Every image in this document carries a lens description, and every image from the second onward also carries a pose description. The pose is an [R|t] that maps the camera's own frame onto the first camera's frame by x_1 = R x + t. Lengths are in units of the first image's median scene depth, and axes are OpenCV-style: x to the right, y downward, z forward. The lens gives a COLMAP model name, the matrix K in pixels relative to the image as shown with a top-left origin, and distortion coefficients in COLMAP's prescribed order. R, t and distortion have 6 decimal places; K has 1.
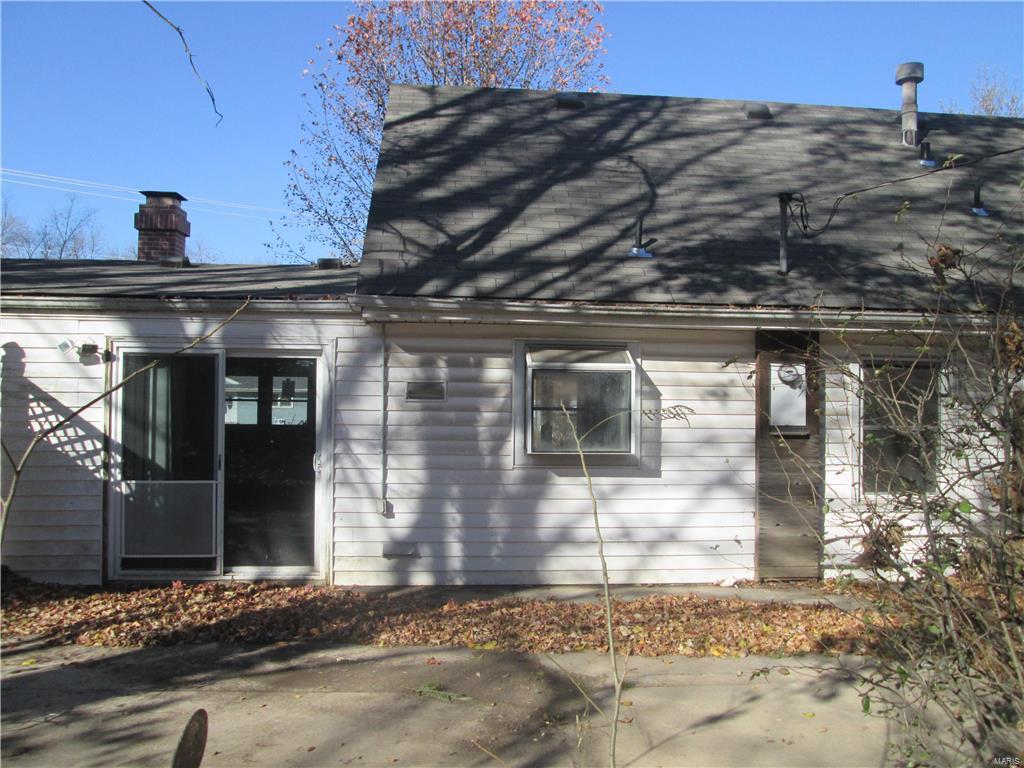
lens RADIAL K [[846.8, 0, 512.2], [0, 846.8, 385.6], [0, 0, 1]] dist [-0.050042, 0.022446]
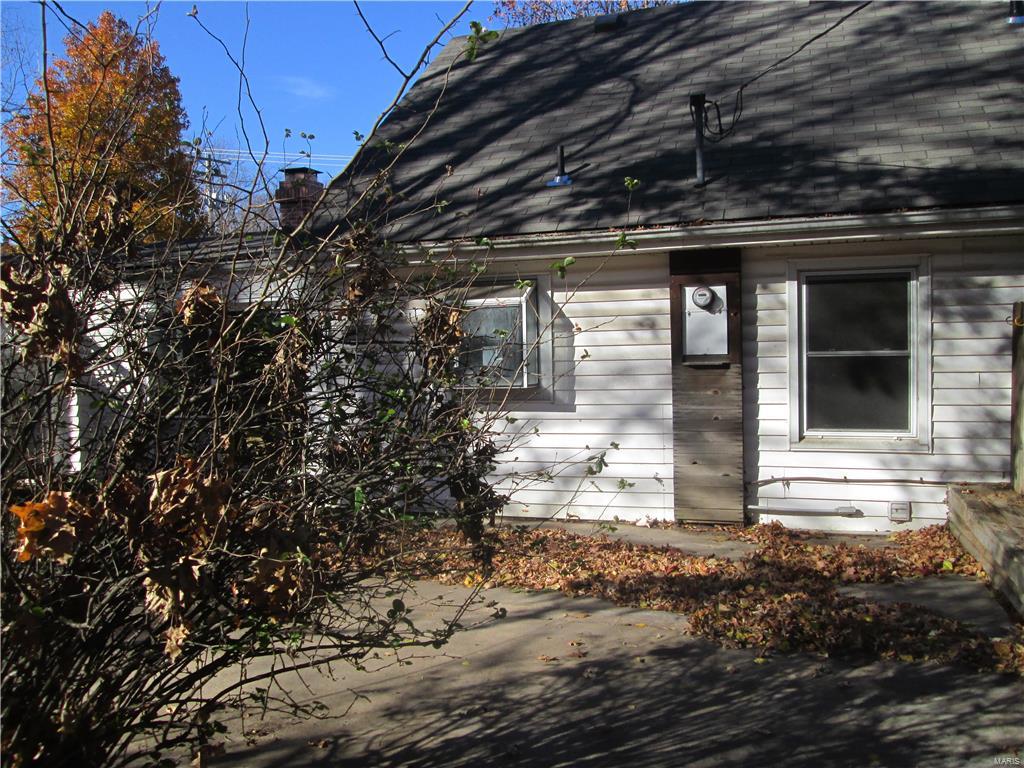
lens RADIAL K [[846.8, 0, 514.0], [0, 846.8, 382.1], [0, 0, 1]] dist [-0.050042, 0.022446]
pose [[0.911664, -0.018388, -0.410524, 0.510115], [0.044621, 0.997521, 0.054411, 0.018298], [0.408506, -0.067923, 0.910225, 0.084858]]
